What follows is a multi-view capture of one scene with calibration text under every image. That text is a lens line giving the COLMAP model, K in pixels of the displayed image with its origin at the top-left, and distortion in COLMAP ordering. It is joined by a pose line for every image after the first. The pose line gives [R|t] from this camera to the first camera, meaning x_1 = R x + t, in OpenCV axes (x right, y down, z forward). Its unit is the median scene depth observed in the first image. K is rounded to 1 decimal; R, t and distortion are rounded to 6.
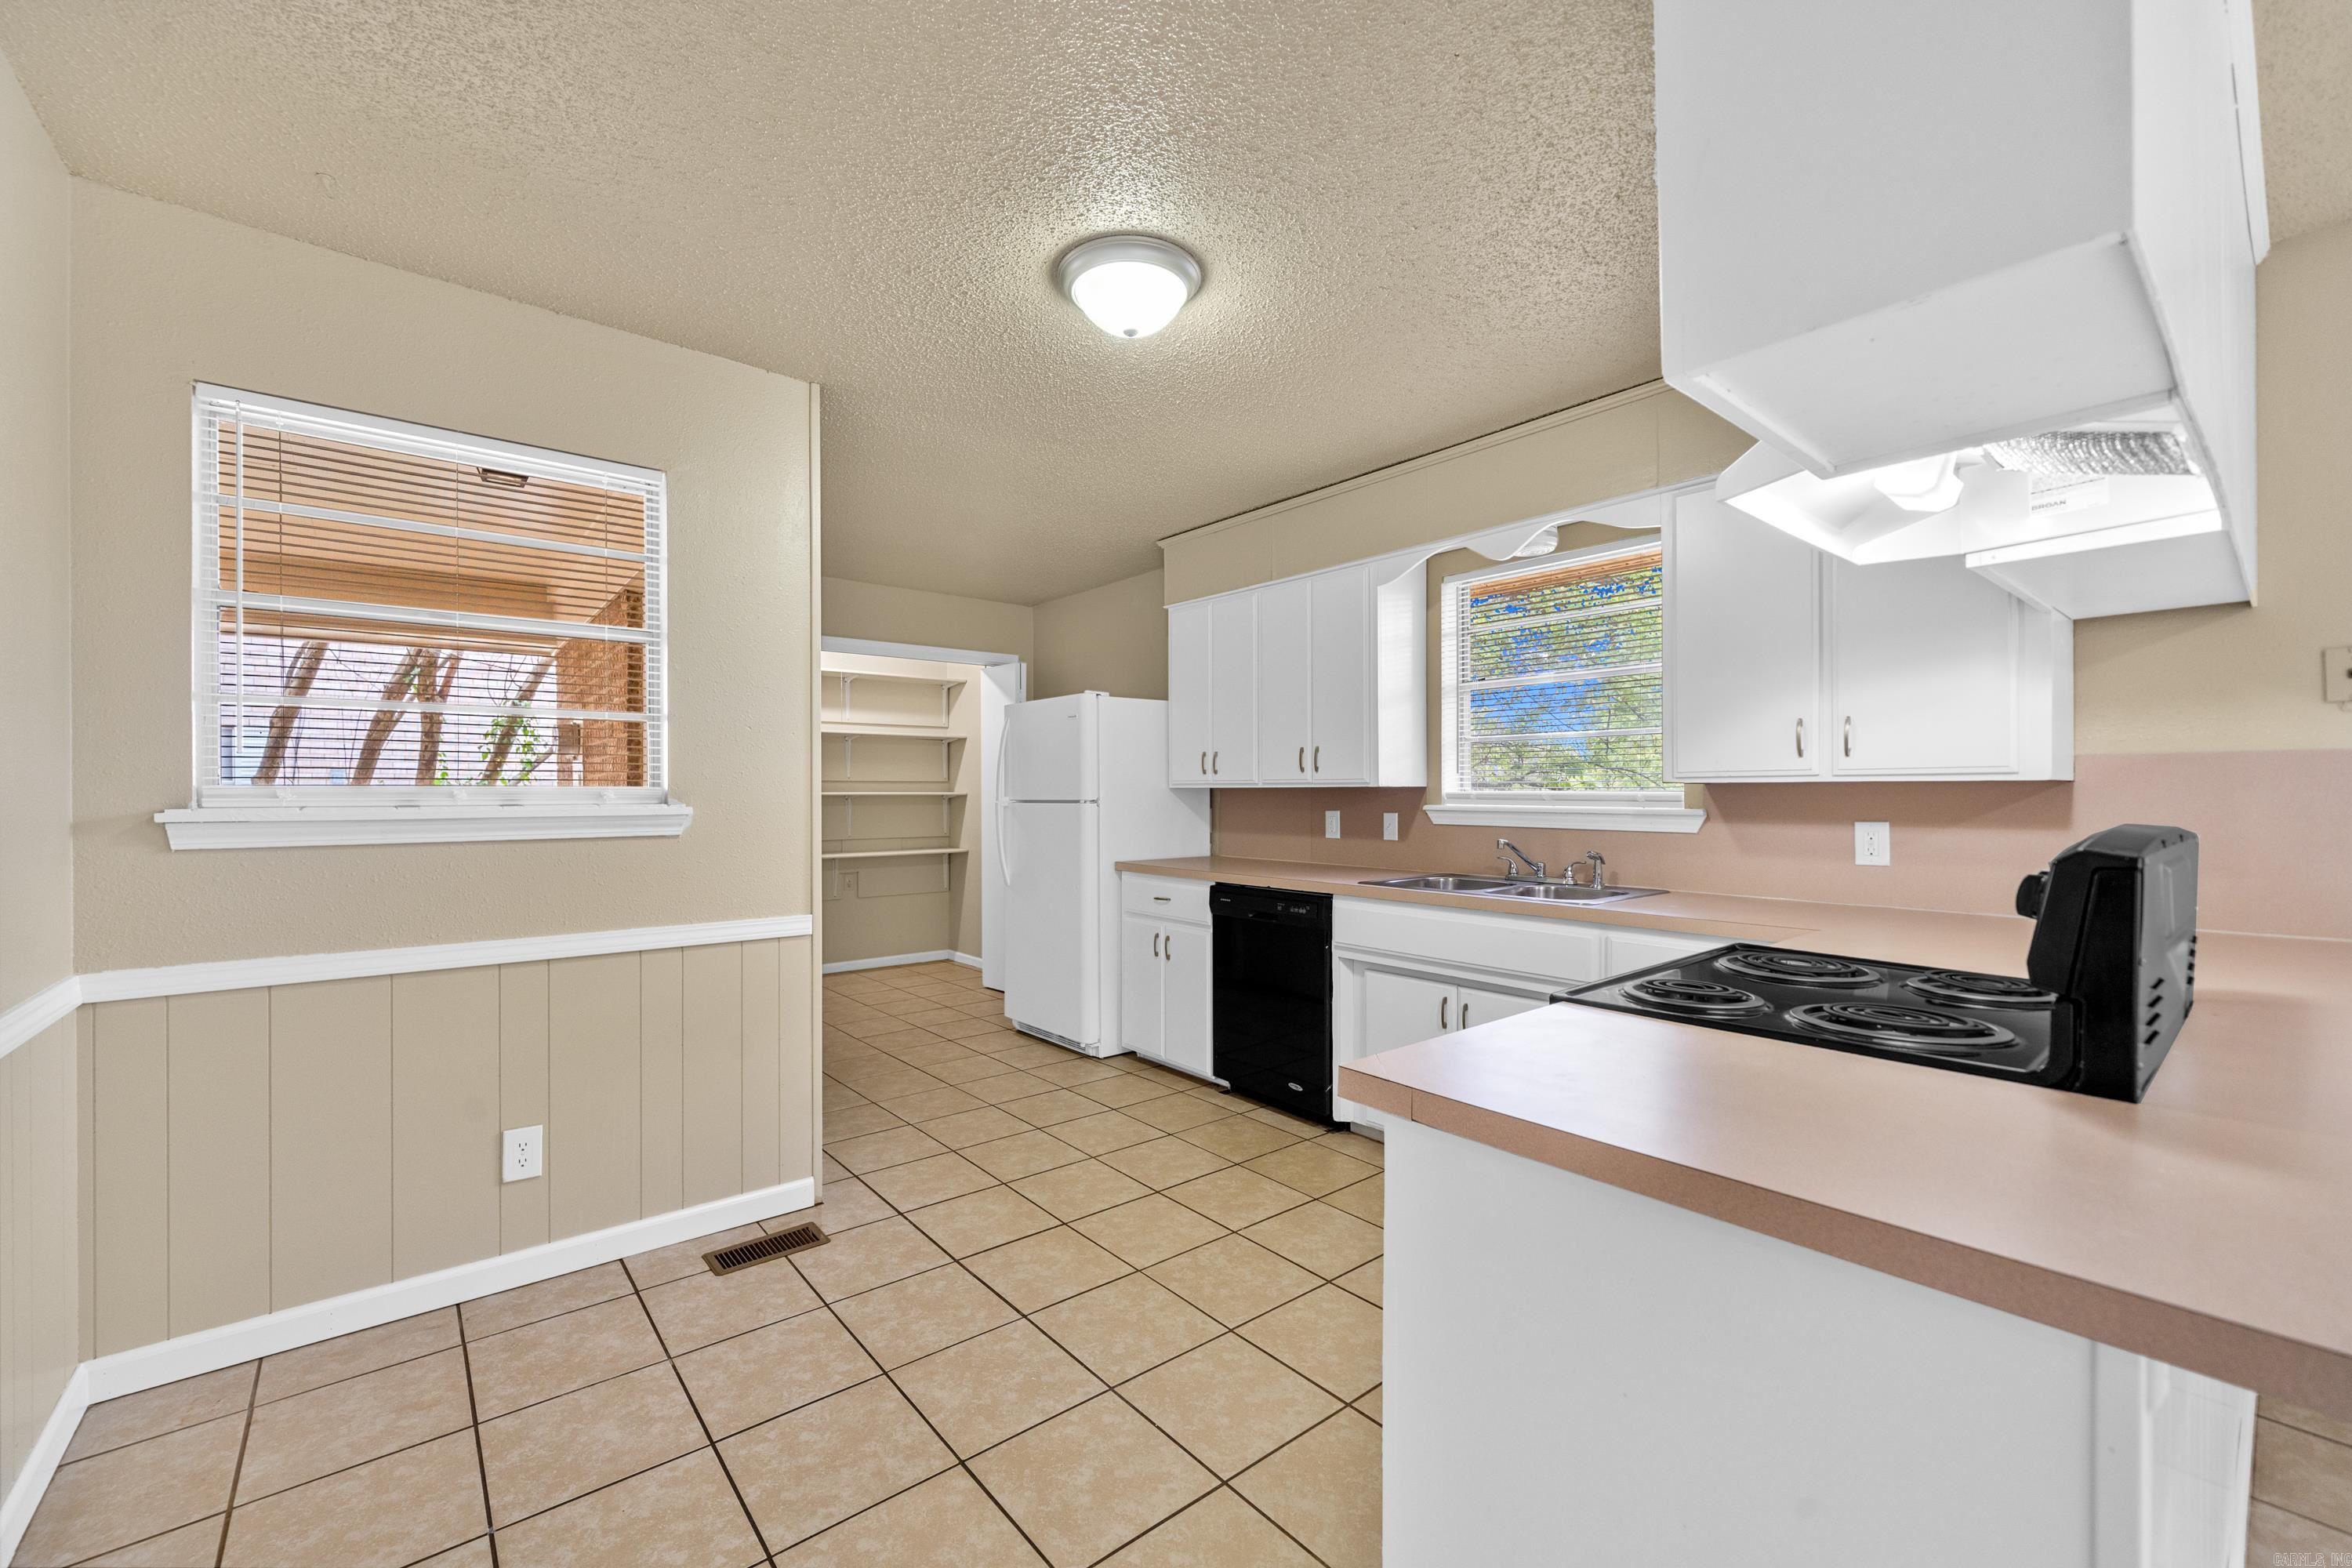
lens RADIAL K [[952.4, 0, 1167.2], [0, 952.4, 796.2], [0, 0, 1]] dist [-0.000231, 0.000068]
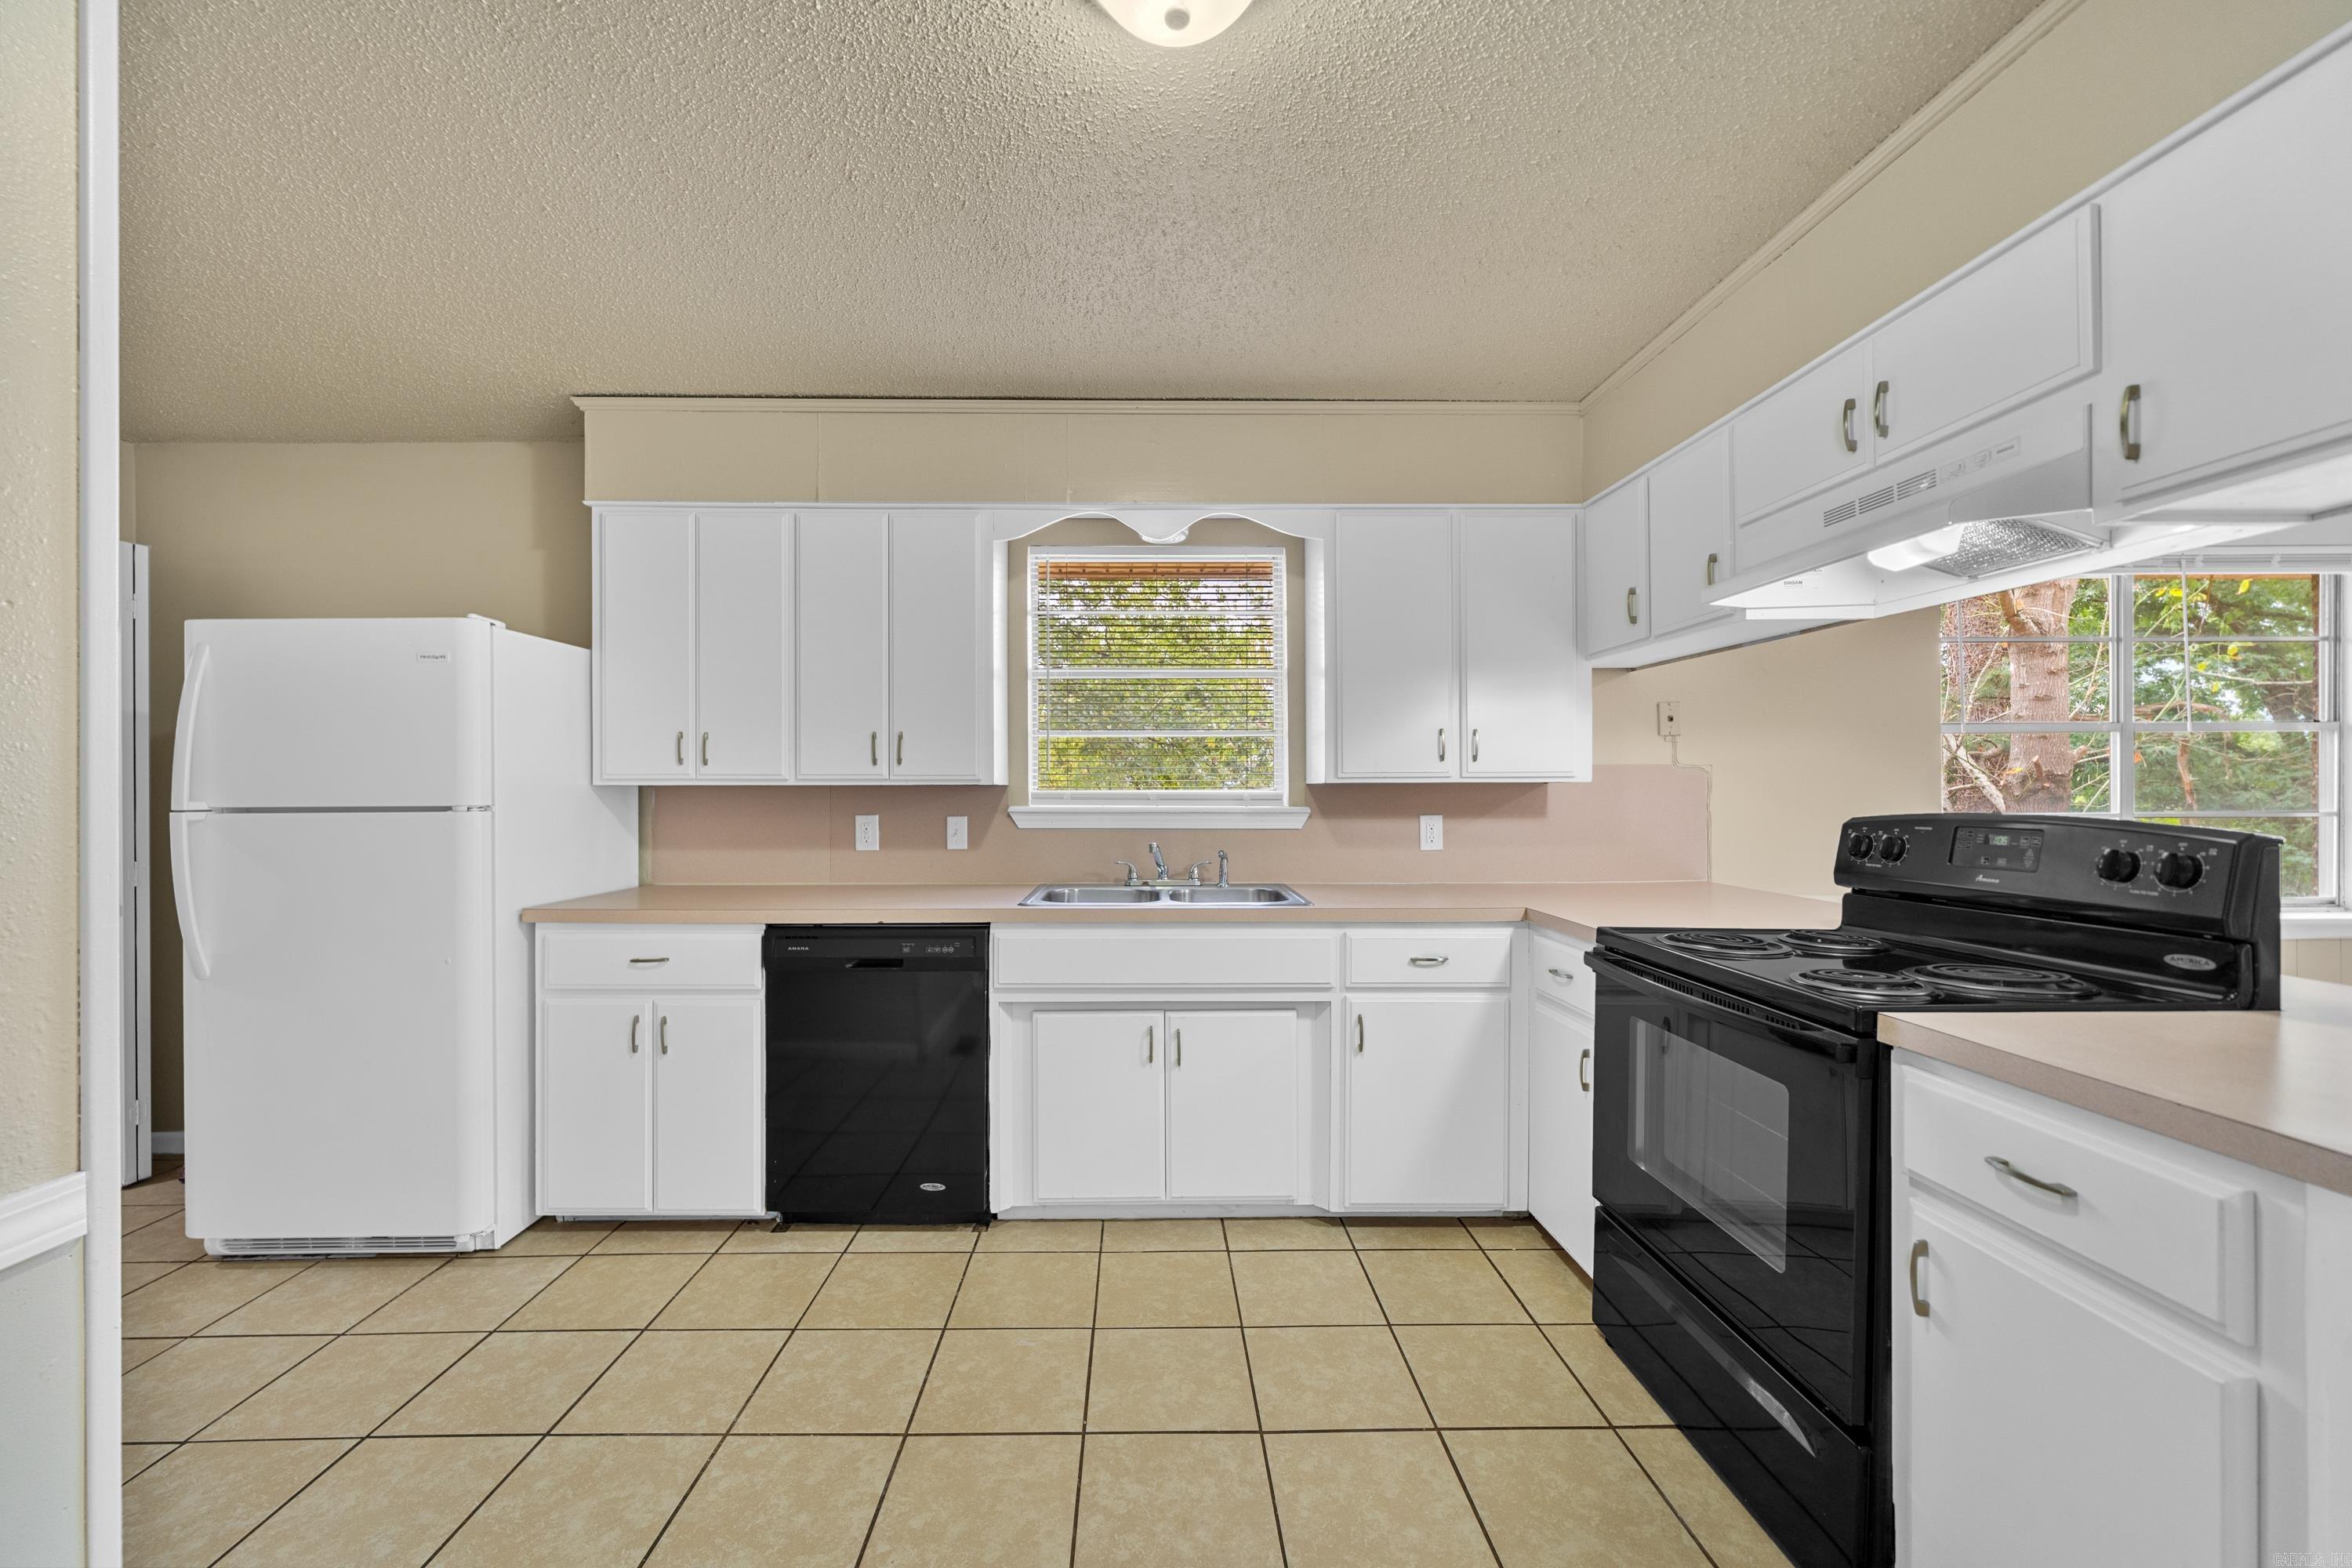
lens RADIAL K [[905.8, 0, 1159.4], [0, 905.8, 790.1], [0, 0, 1]] dist [0.000385, 0.000098]
pose [[0.625905, 0.000089, 0.779900, -0.276161], [0.004078, 0.999986, -0.003387, -0.002199], [-0.779889, 0.005300, 0.625895, 0.373680]]
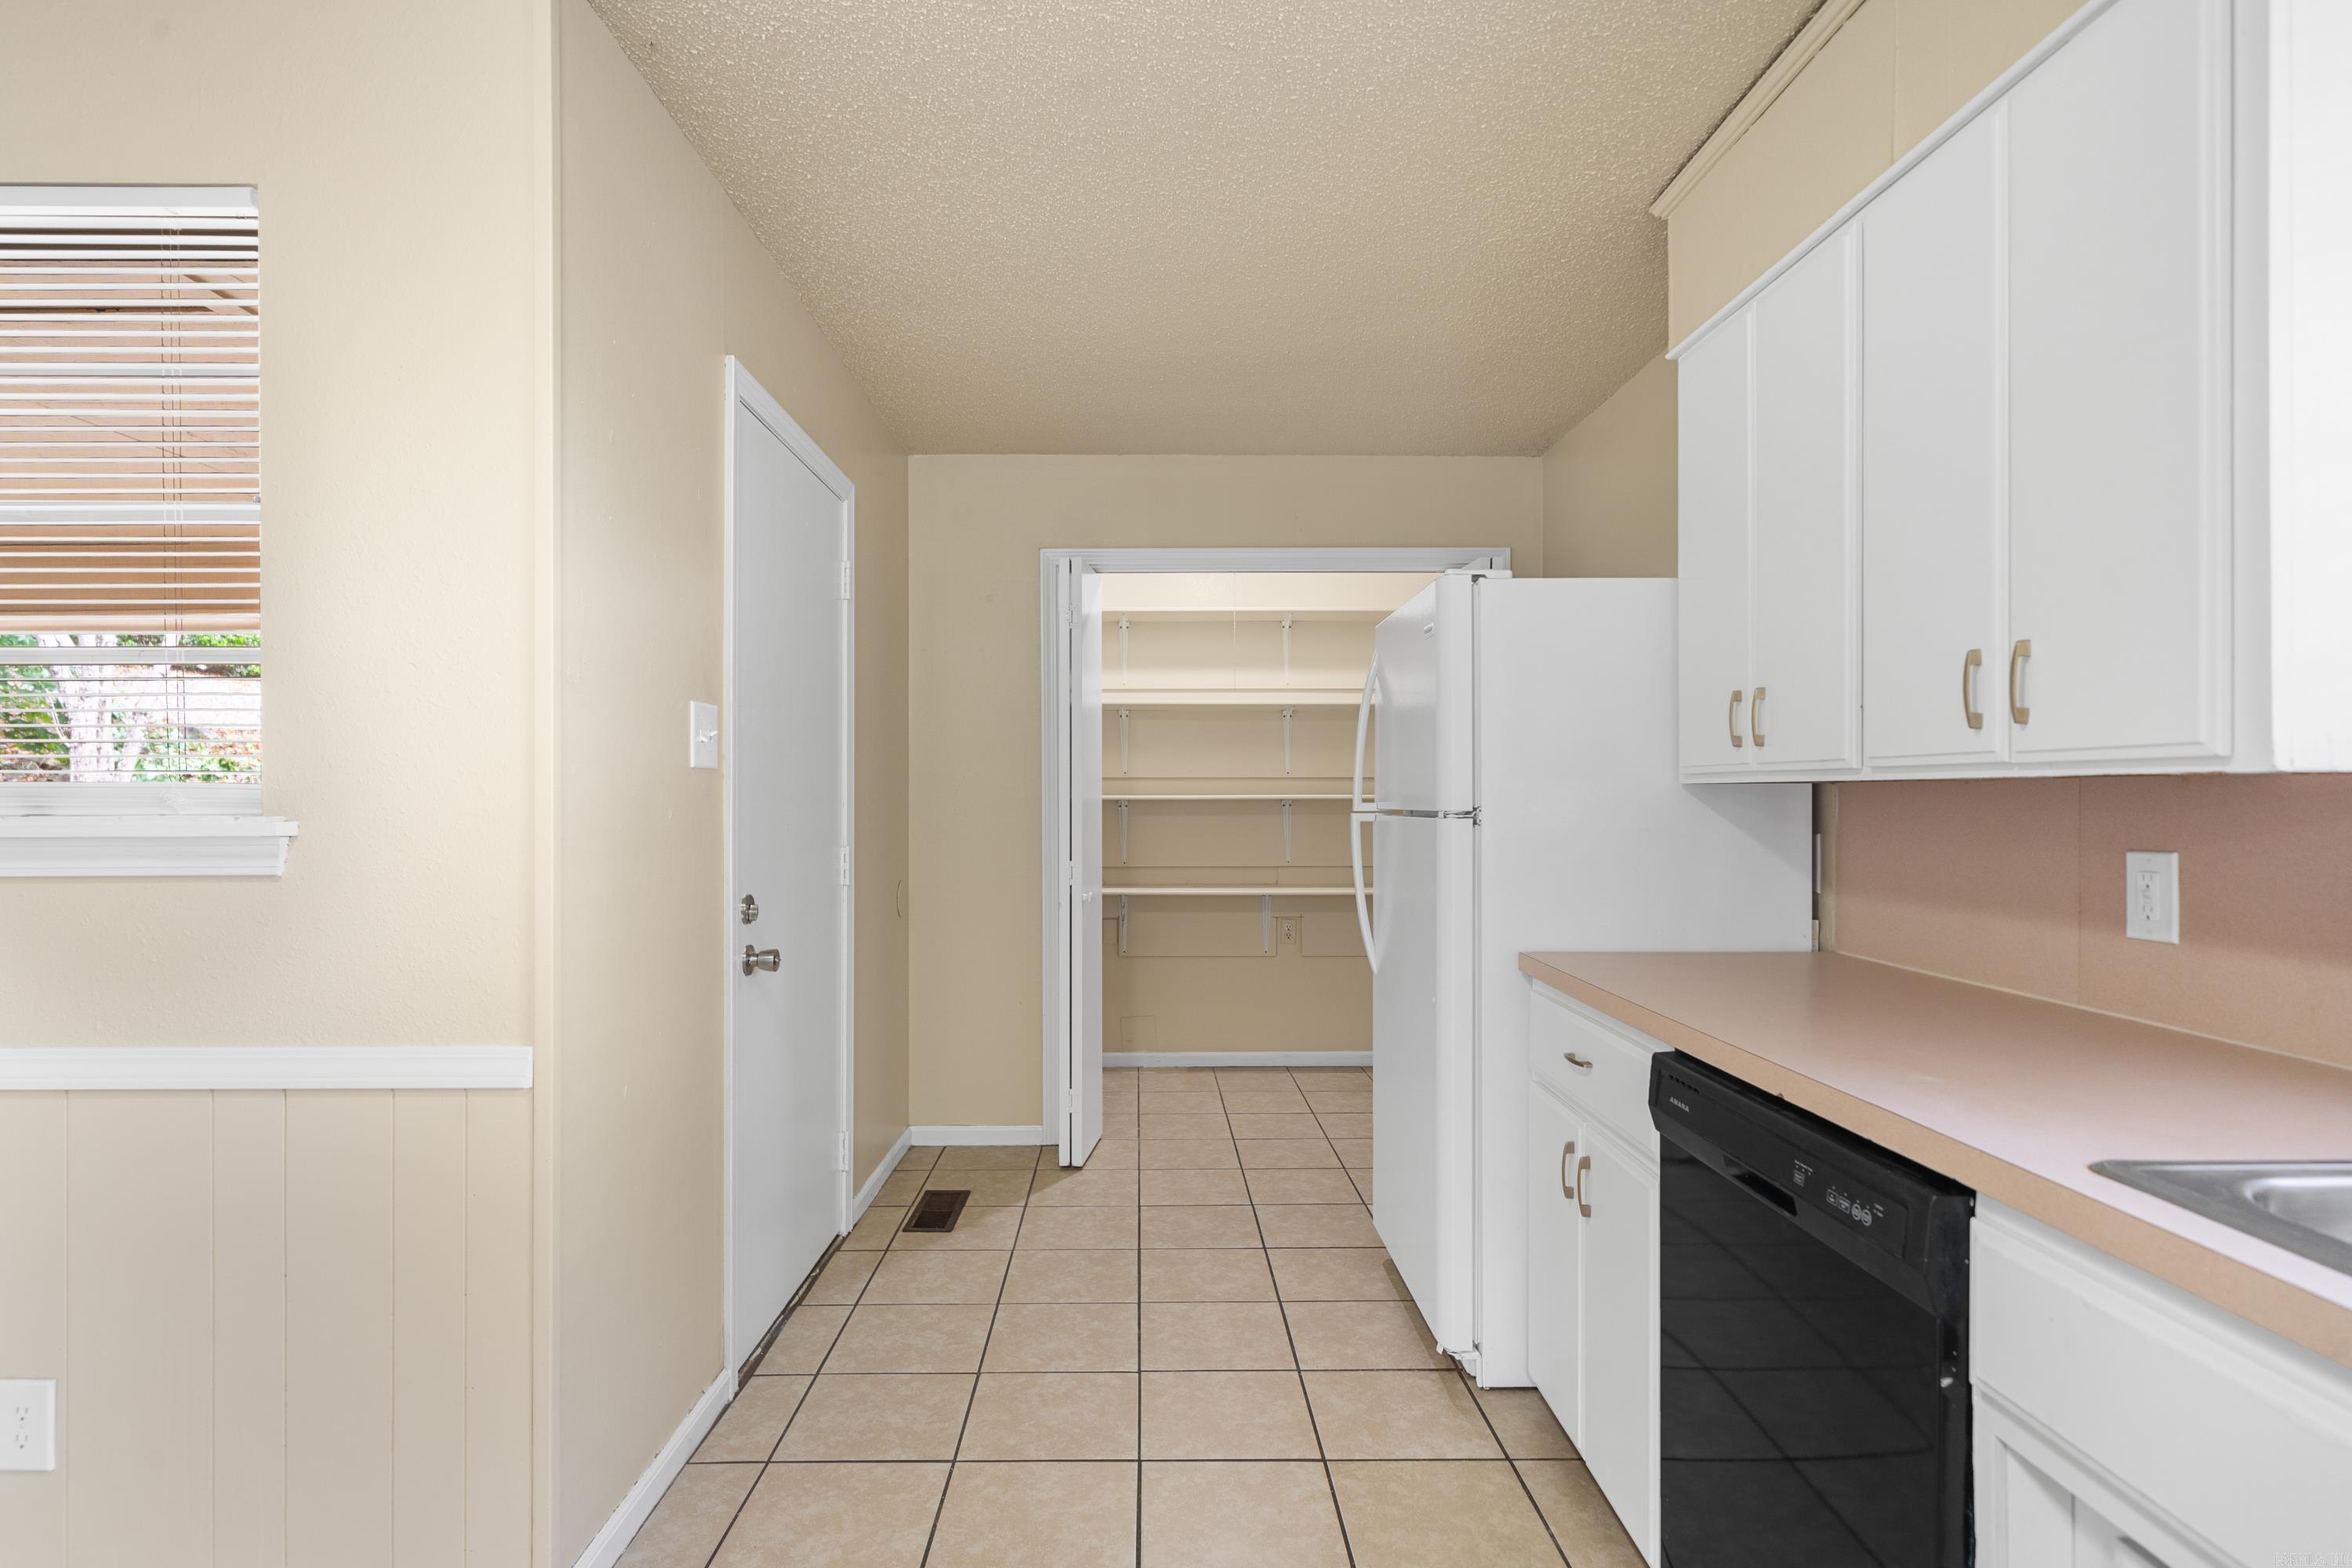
lens RADIAL K [[1166.4, 0, 1157.1], [0, 1166.4, 807.3], [0, 0, 1]] dist [0.001463, 0.000376]
pose [[0.773203, 0.006893, -0.634121, 0.176626], [-0.003035, 0.999970, 0.007169, -0.001673], [0.634151, -0.003619, 0.773201, 0.533181]]
